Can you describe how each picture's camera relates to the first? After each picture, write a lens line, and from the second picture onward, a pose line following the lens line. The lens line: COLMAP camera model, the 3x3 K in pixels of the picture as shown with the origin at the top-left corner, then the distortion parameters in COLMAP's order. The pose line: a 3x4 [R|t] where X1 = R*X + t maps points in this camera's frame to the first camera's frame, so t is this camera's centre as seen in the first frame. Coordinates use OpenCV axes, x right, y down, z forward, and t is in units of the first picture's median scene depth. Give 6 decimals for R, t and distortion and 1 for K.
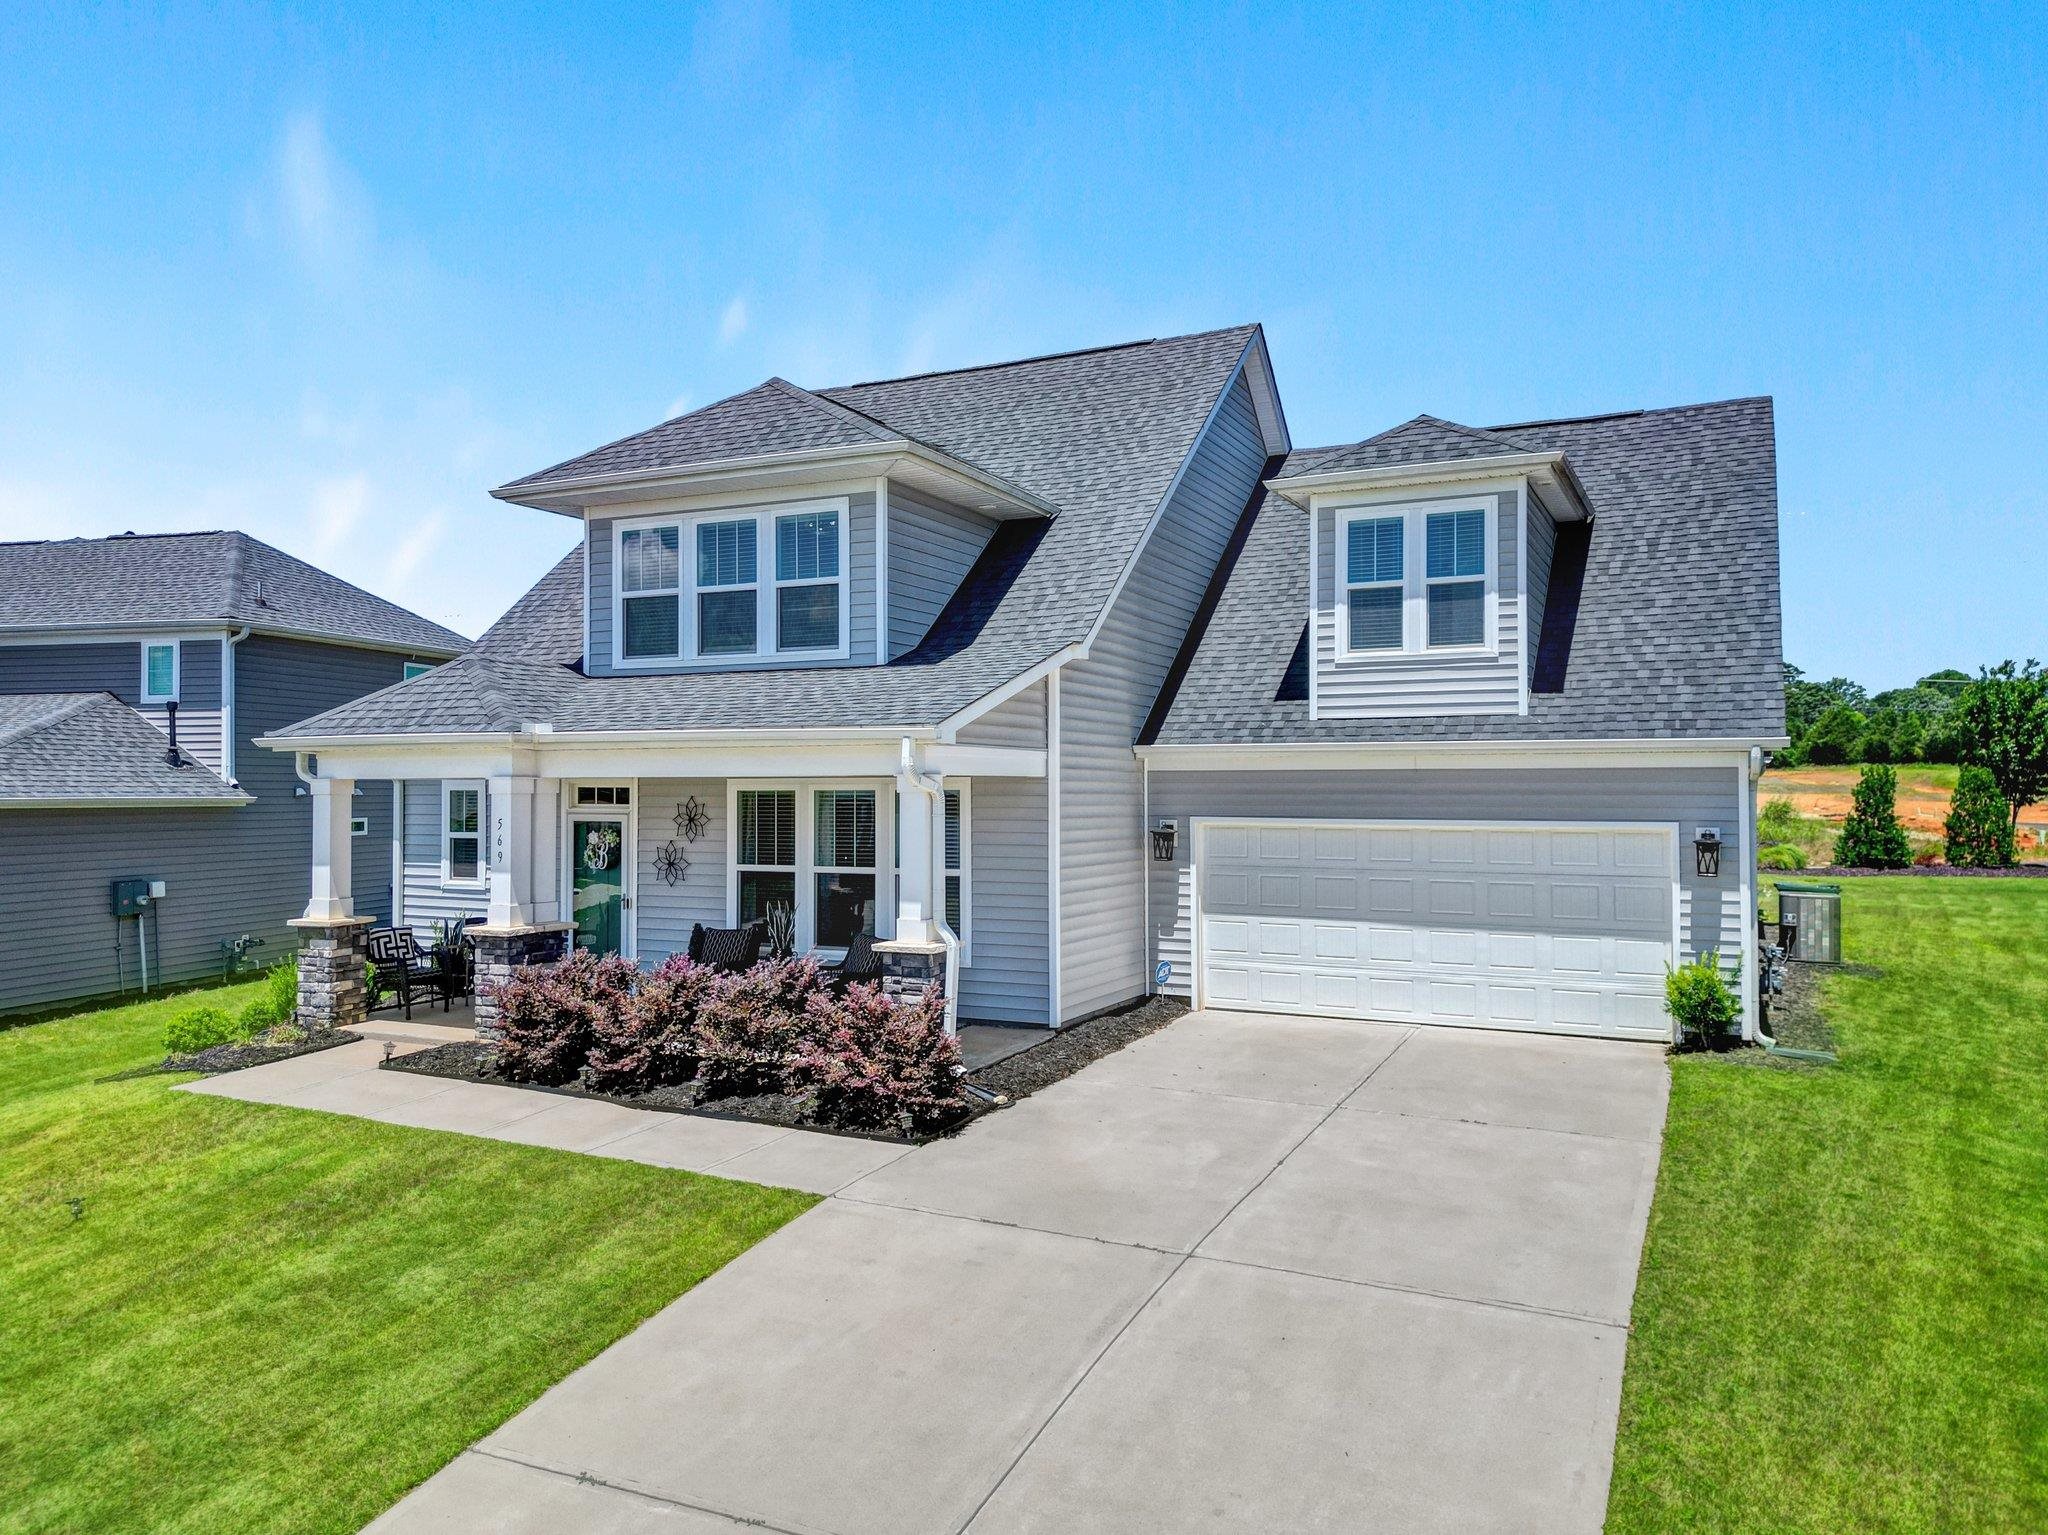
lens RADIAL K [[1435.0, 0, 1027.4], [0, 1435.0, 769.6], [0, 0, 1]] dist [0.041592, -0.025514]
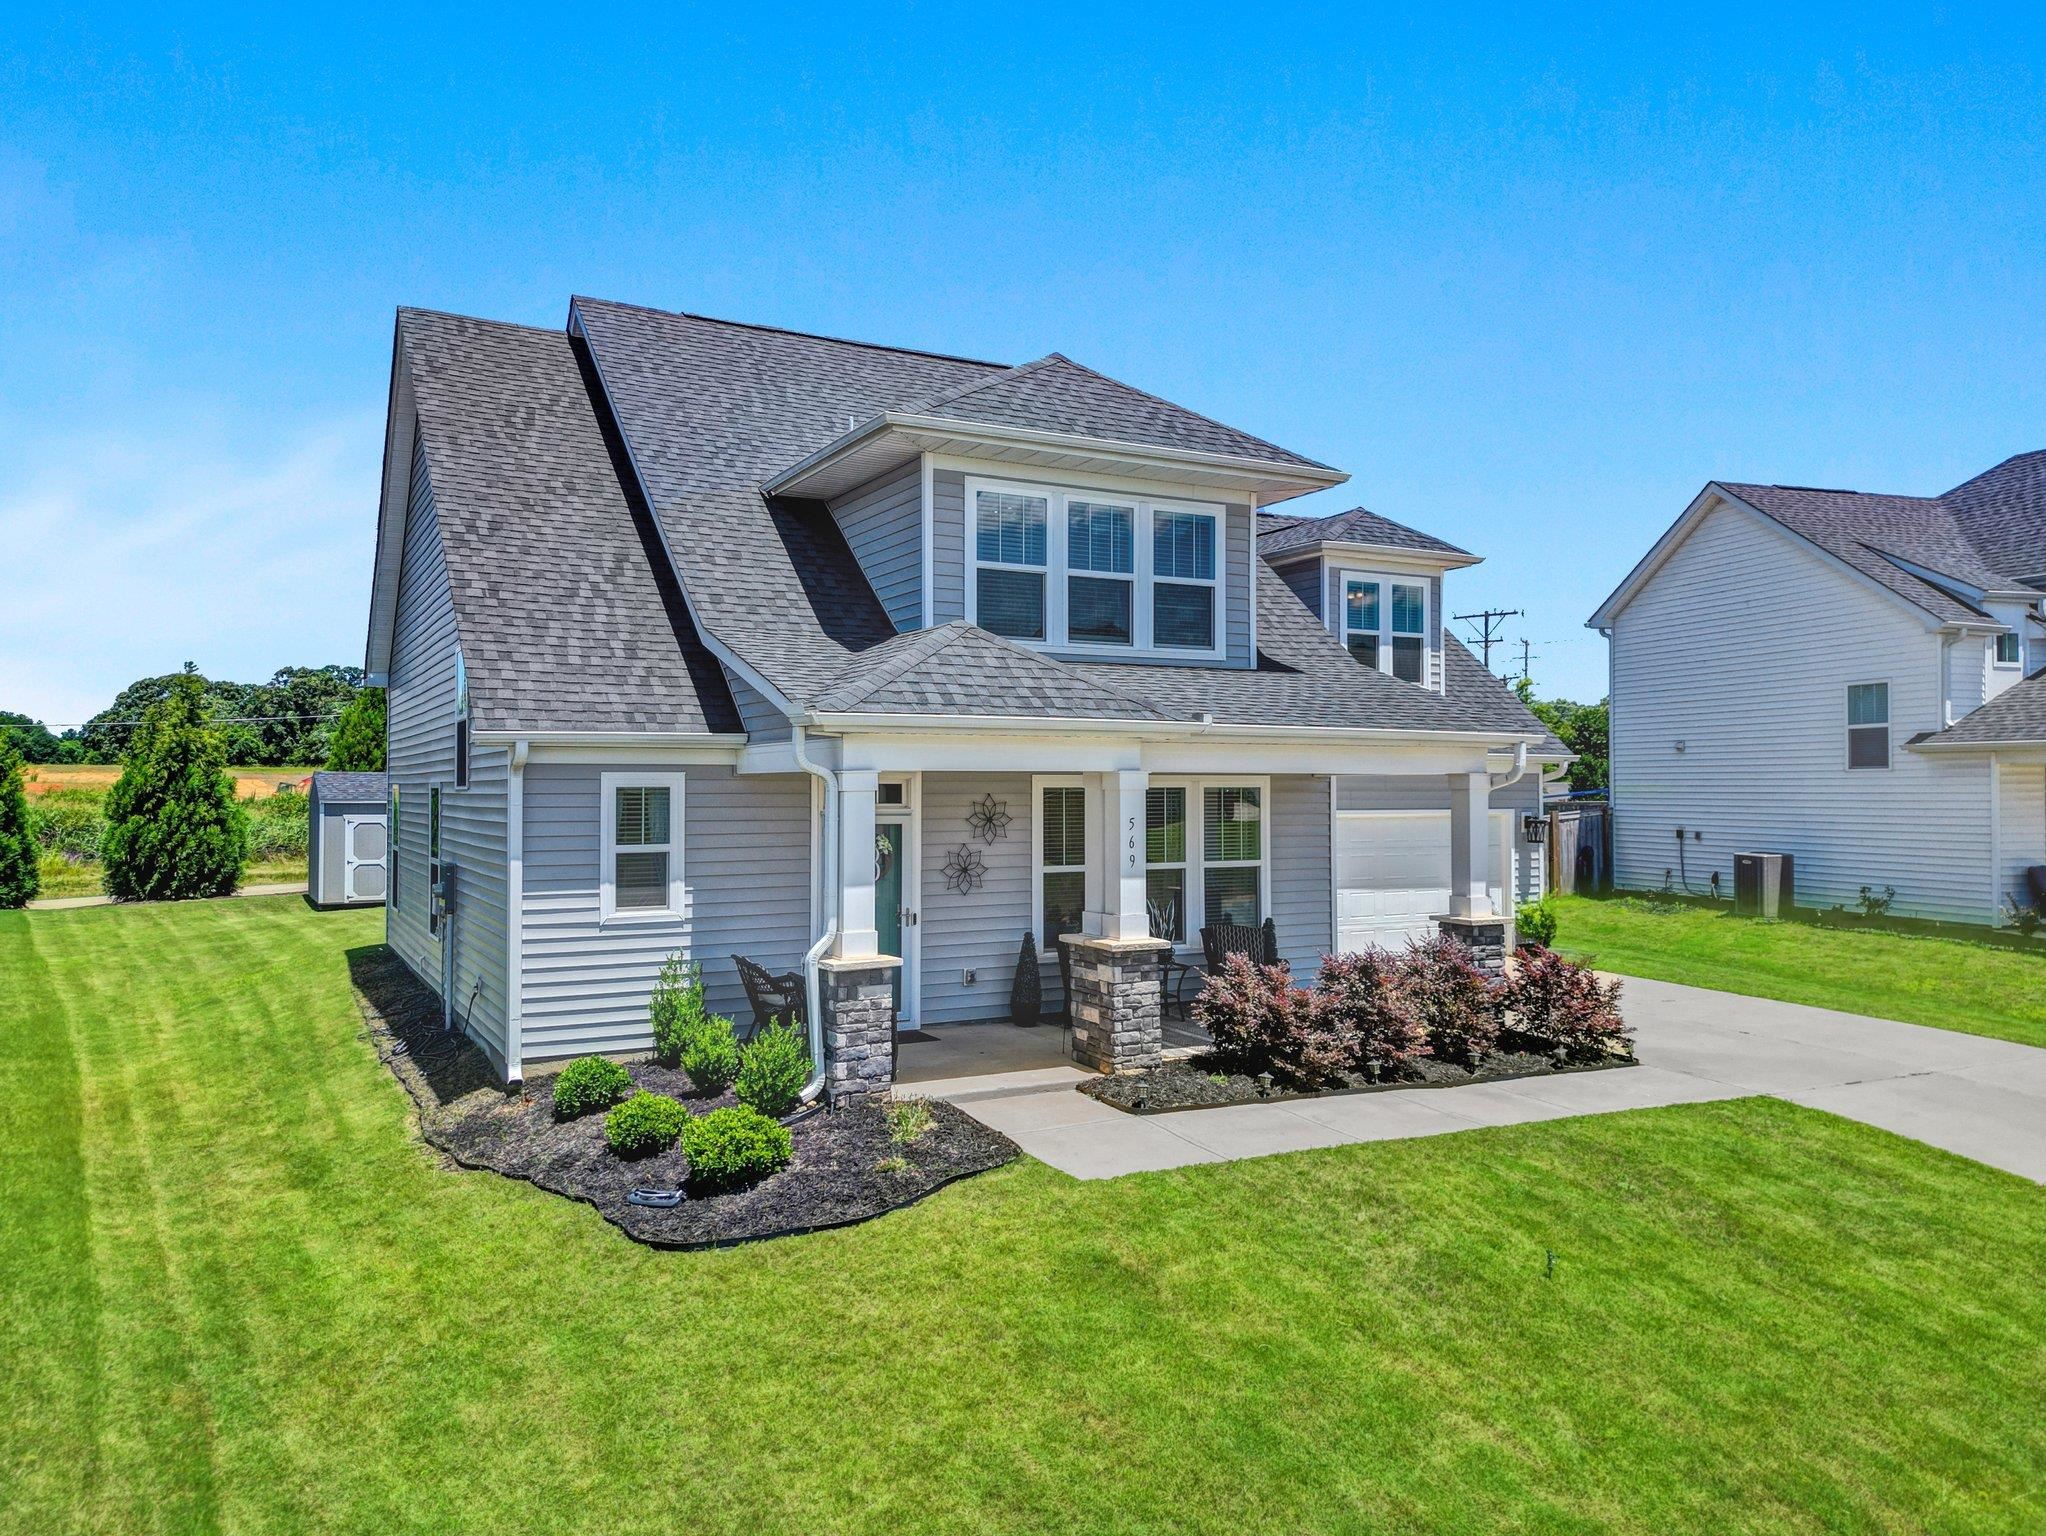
lens RADIAL K [[1433.6, 0, 1015.7], [0, 1433.6, 769.6], [0, 0, 1]] dist [0.041592, -0.025514]
pose [[0.586648, 0.011434, 0.809762, -1.021040], [-0.011458, 0.999917, -0.005818, 0.009145], [-0.809761, -0.005865, 0.586730, 0.494096]]
